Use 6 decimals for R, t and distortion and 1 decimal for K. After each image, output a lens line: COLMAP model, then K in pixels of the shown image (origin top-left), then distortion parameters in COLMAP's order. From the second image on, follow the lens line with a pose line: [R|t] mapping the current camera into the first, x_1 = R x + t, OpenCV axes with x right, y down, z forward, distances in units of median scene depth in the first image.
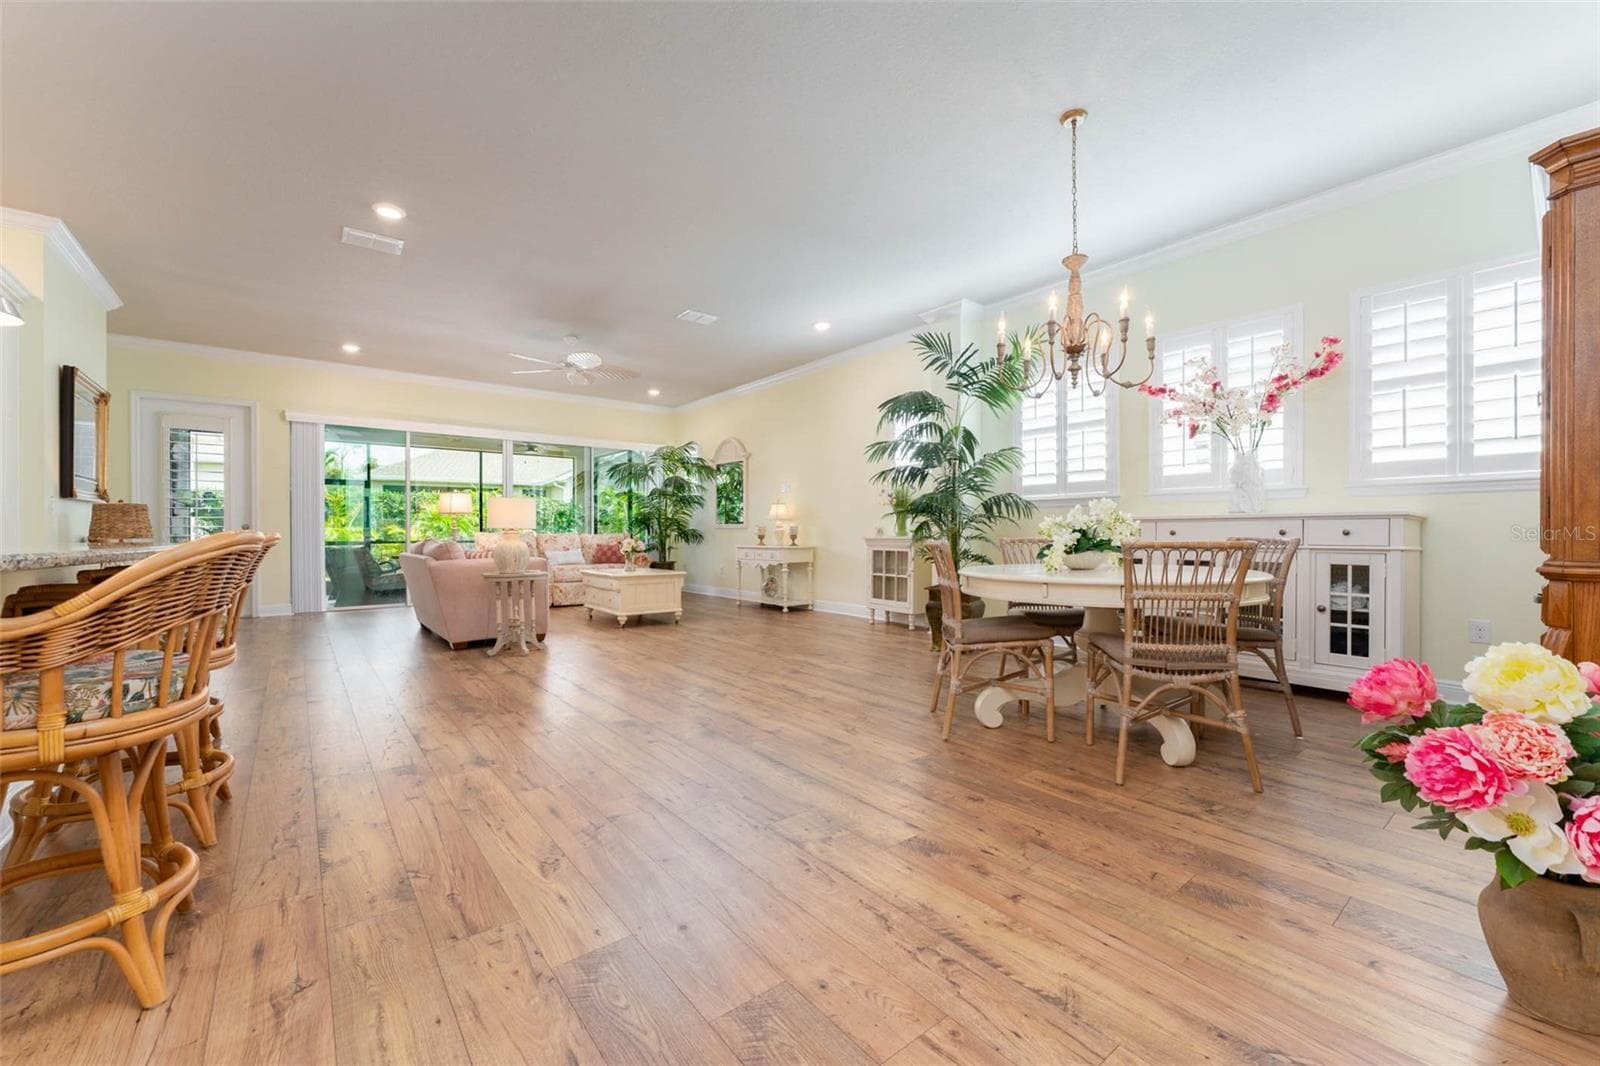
lens RADIAL K [[640.5, 0, 803.2], [0, 640.5, 530.2], [0, 0, 1]] dist [-0.006567, -0.000644]
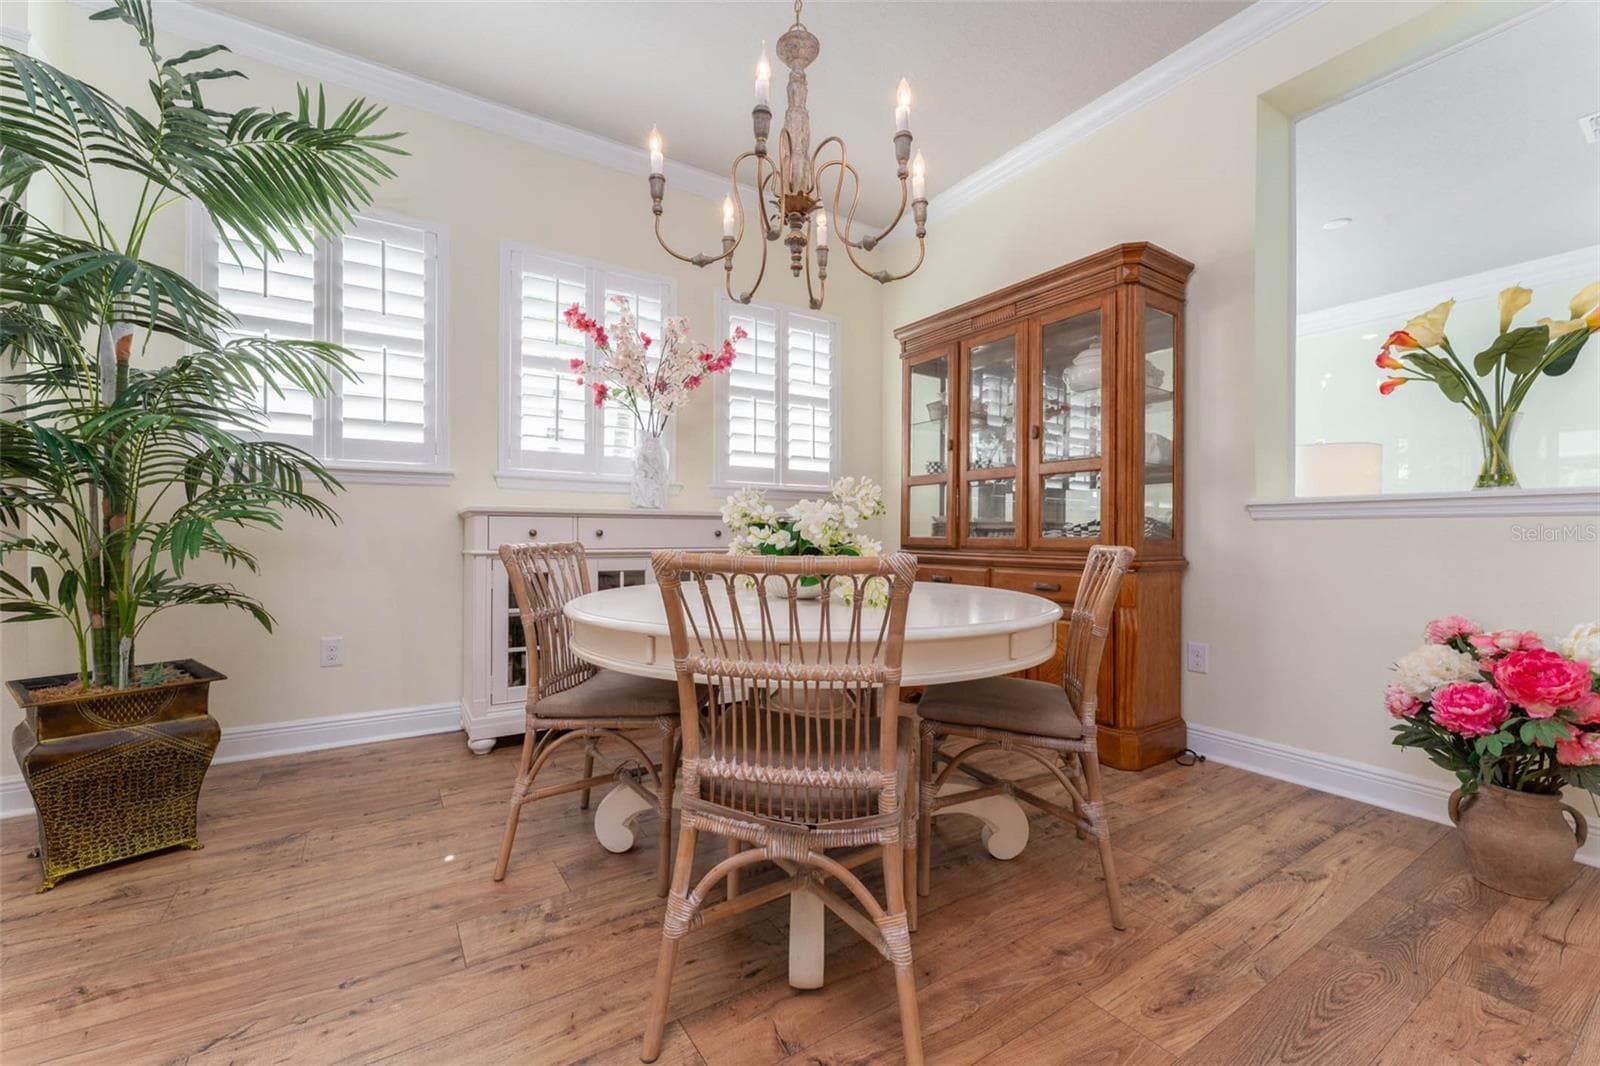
lens RADIAL K [[640.5, 0, 794.0], [0, 640.5, 536.8], [0, 0, 1]] dist [-0.006567, -0.000644]
pose [[0.103183, -0.002972, 0.994658, -0.122923], [-0.012217, 0.999916, 0.004255, 0.002662], [-0.994587, -0.012591, 0.103138, 0.869263]]
